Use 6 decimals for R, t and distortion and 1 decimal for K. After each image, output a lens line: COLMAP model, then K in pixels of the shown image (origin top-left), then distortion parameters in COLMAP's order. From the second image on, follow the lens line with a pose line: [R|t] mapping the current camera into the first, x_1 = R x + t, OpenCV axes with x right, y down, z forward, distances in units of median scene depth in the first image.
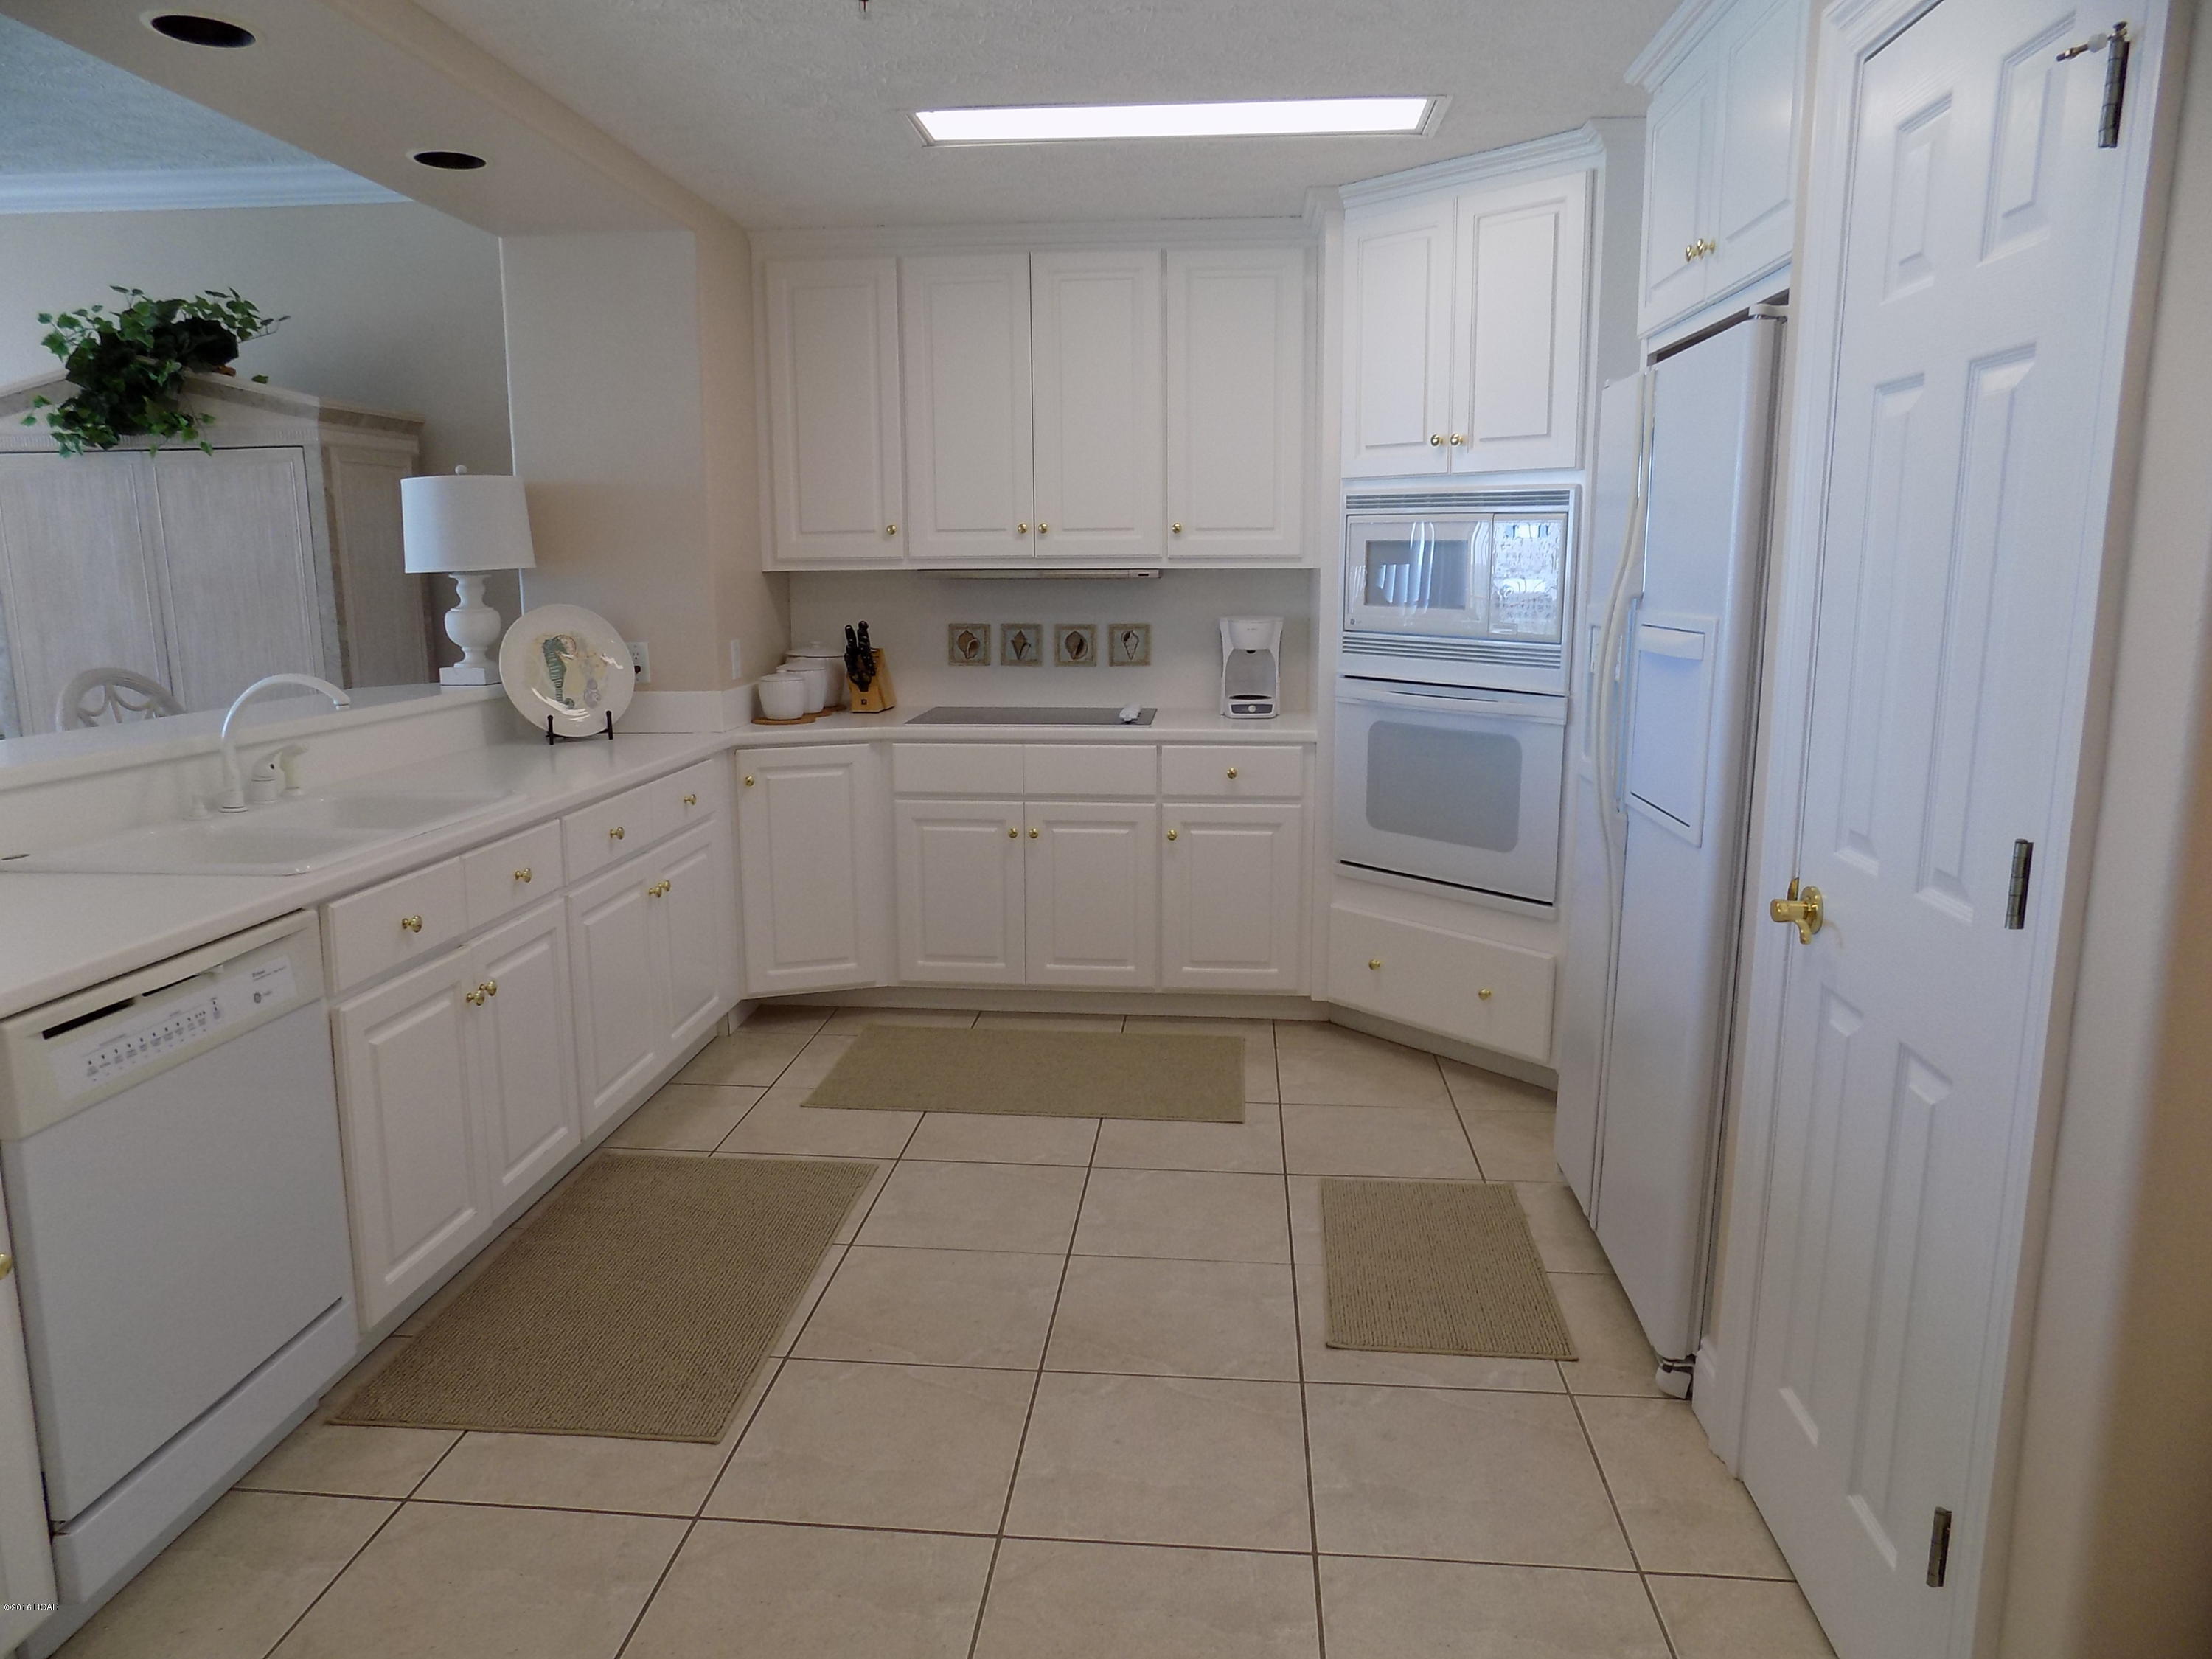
lens RADIAL K [[1498.4, 0, 1105.5], [0, 1498.4, 832.5], [0, 0, 1]] dist [-0.007139, -0.000086]
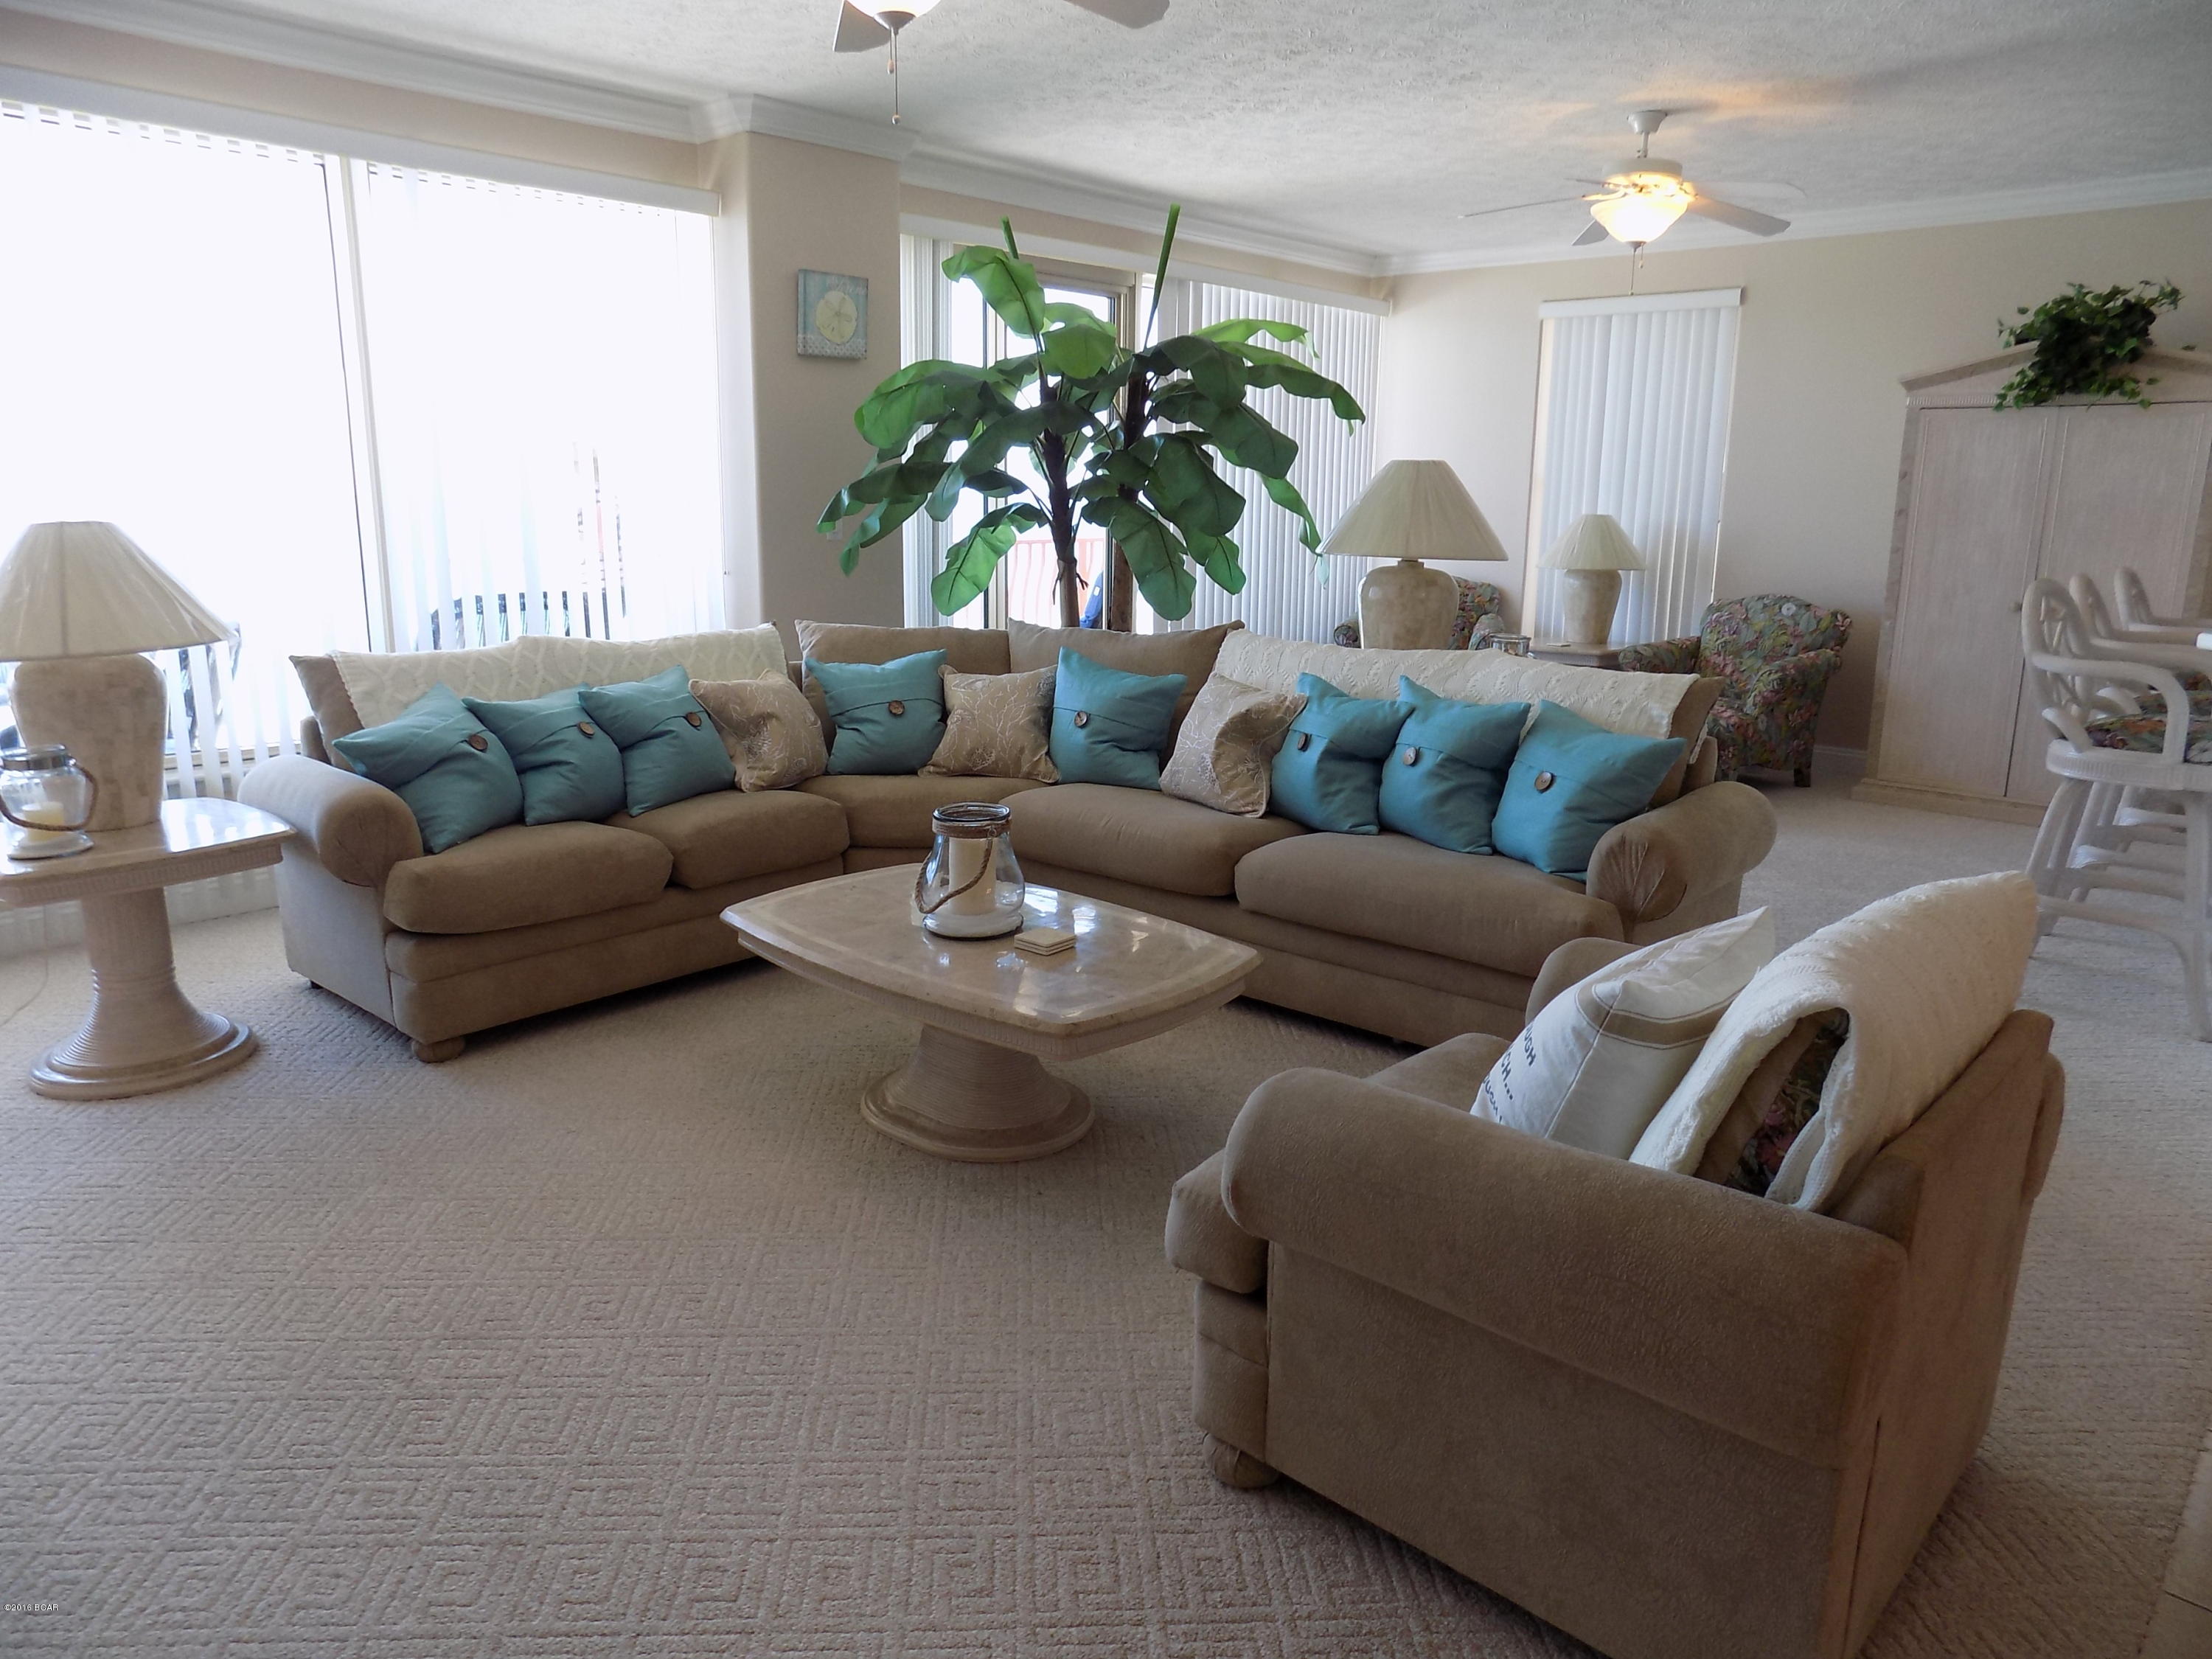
lens RADIAL K [[1498.4, 0, 1105.3], [0, 1498.4, 827.3], [0, 0, 1]] dist [-0.007139, -0.000086]
pose [[0.794698, 0.142918, -0.589940, -0.486532], [-0.118403, 0.989716, 0.080268, 0.114842], [0.595345, 0.006062, 0.803447, -0.594838]]
